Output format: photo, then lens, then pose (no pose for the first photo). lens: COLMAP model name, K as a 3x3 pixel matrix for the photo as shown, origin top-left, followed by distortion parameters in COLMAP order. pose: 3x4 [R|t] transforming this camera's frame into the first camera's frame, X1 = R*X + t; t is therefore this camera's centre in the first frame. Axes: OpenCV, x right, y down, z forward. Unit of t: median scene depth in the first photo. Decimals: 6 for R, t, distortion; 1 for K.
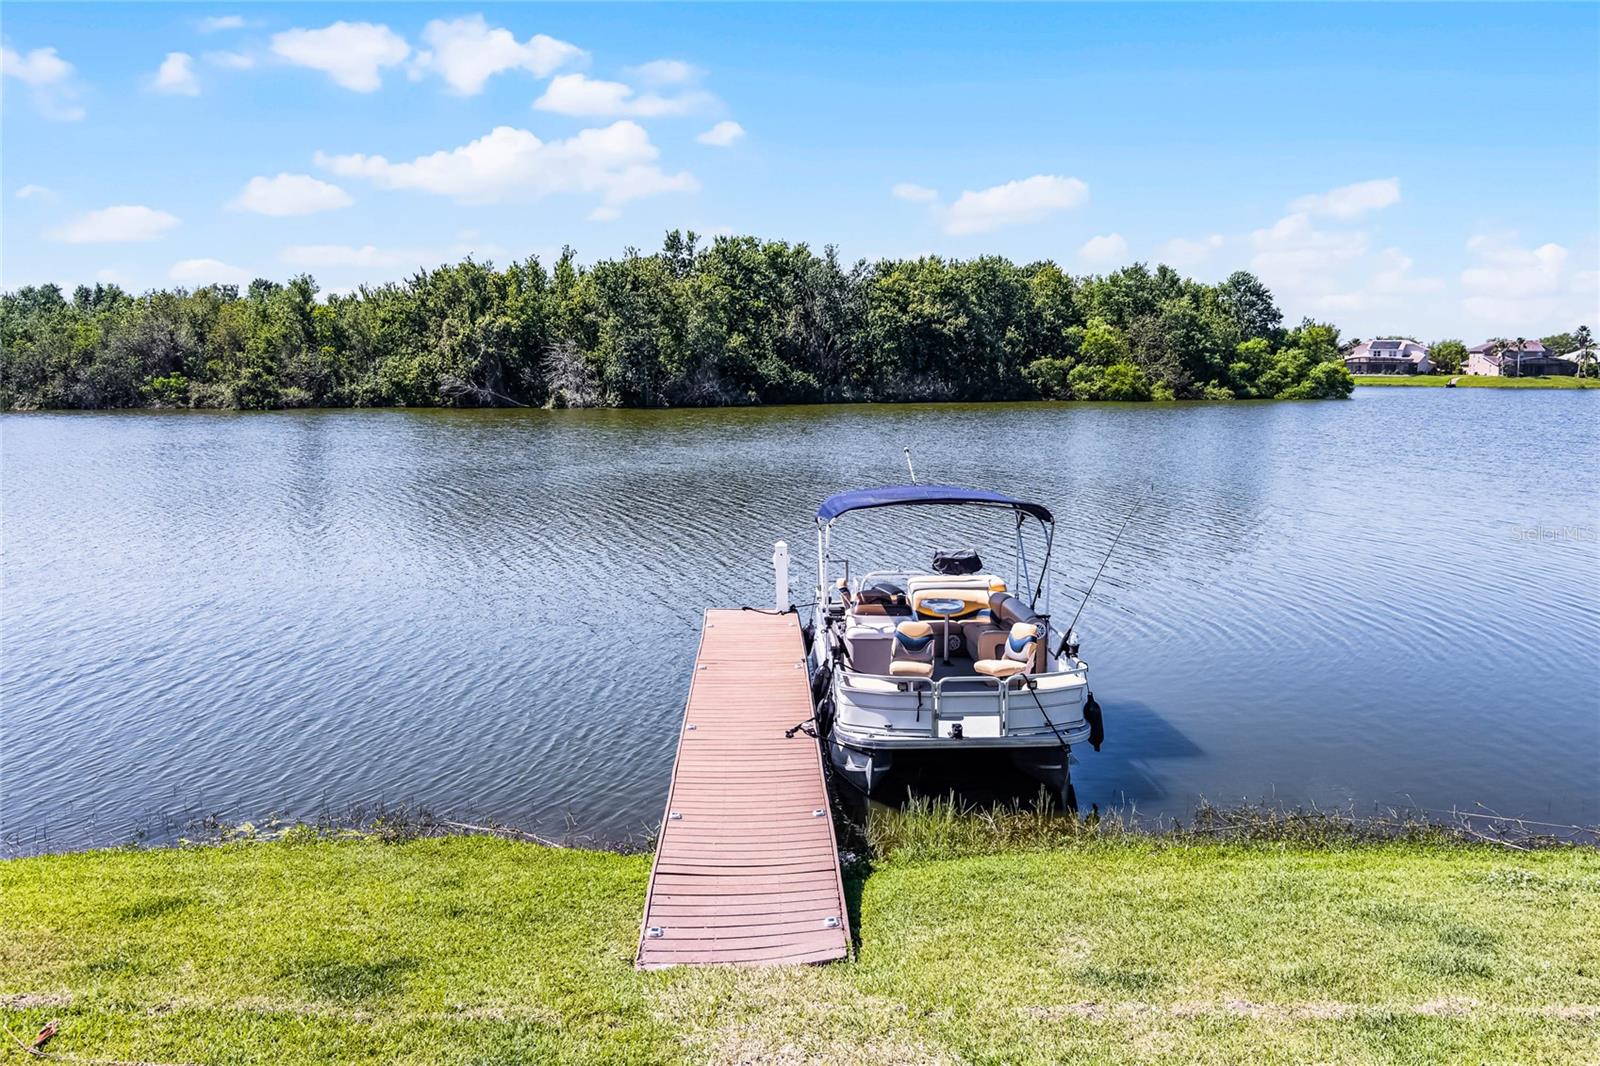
lens RADIAL K [[1296.8, 0, 800.0], [0, 1296.8, 533.0], [0, 0, 1]] dist [-0.072417, 0.018416]
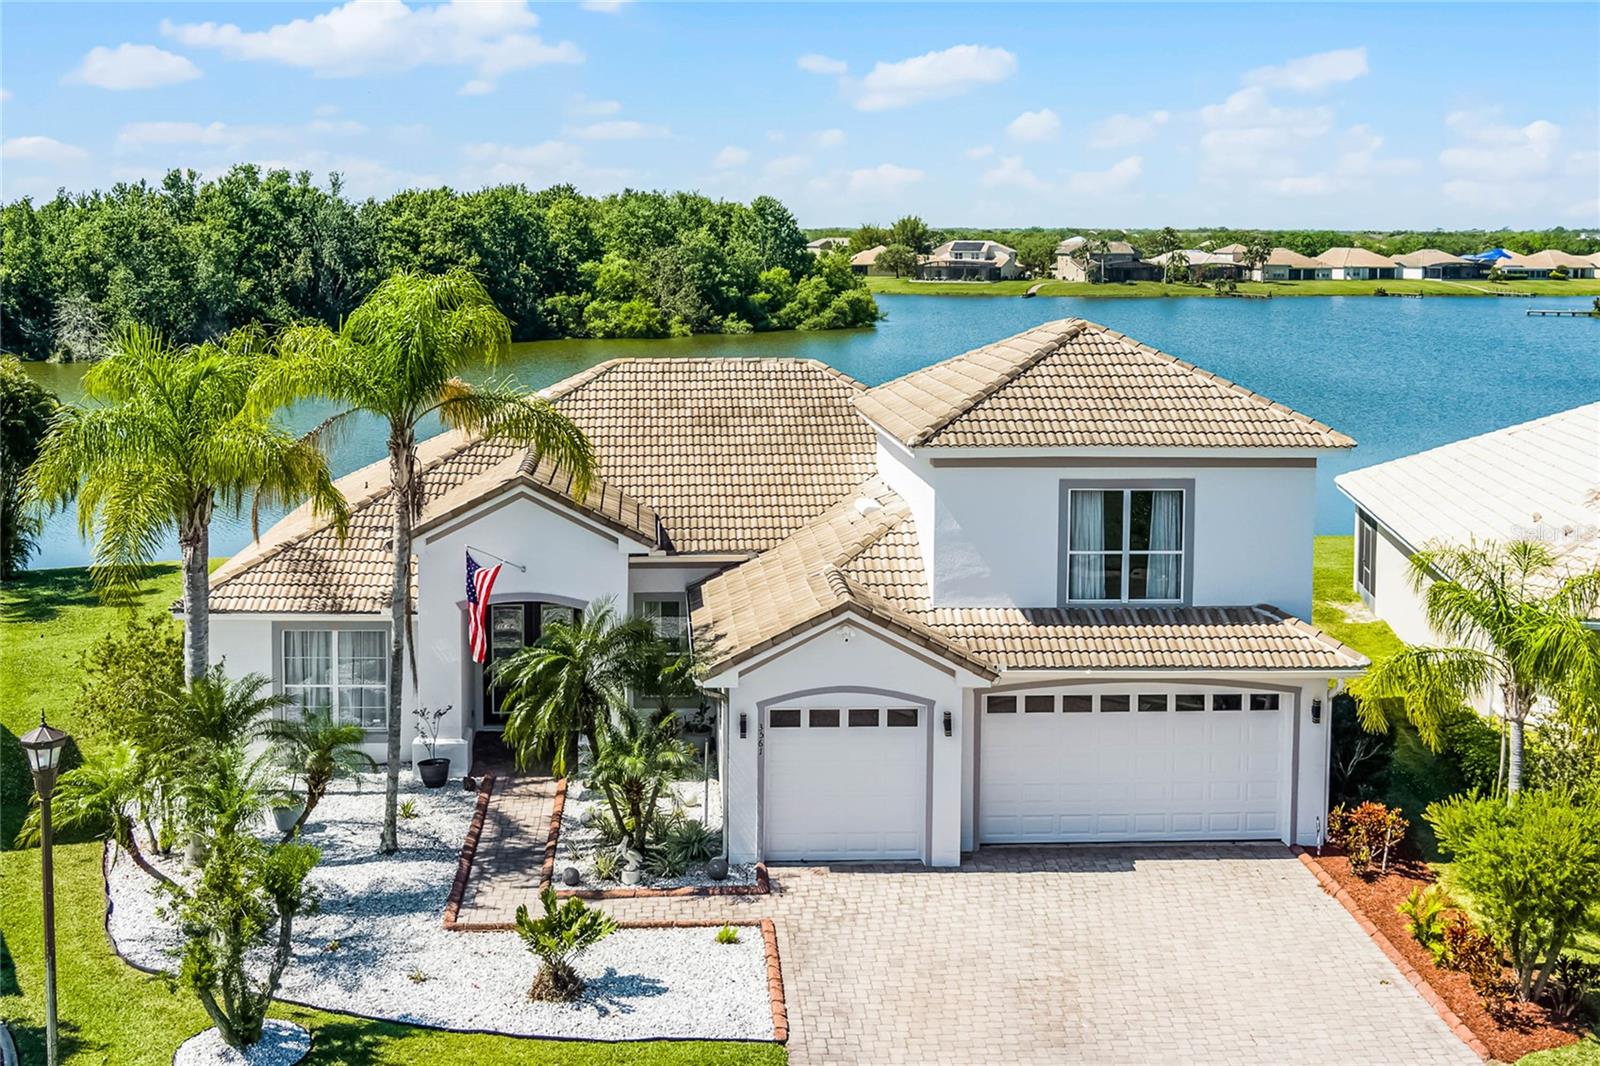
lens RADIAL K [[1832.5, 0, 726.8], [0, 1832.5, 304.7], [0, 0, 1]] dist [-0.048763, -0.010059]
pose [[0.969287, -0.005732, 0.245865, -0.032208], [0.028042, 0.995784, -0.087336, -0.002629], [-0.244328, 0.091548, 0.965361, -0.398978]]
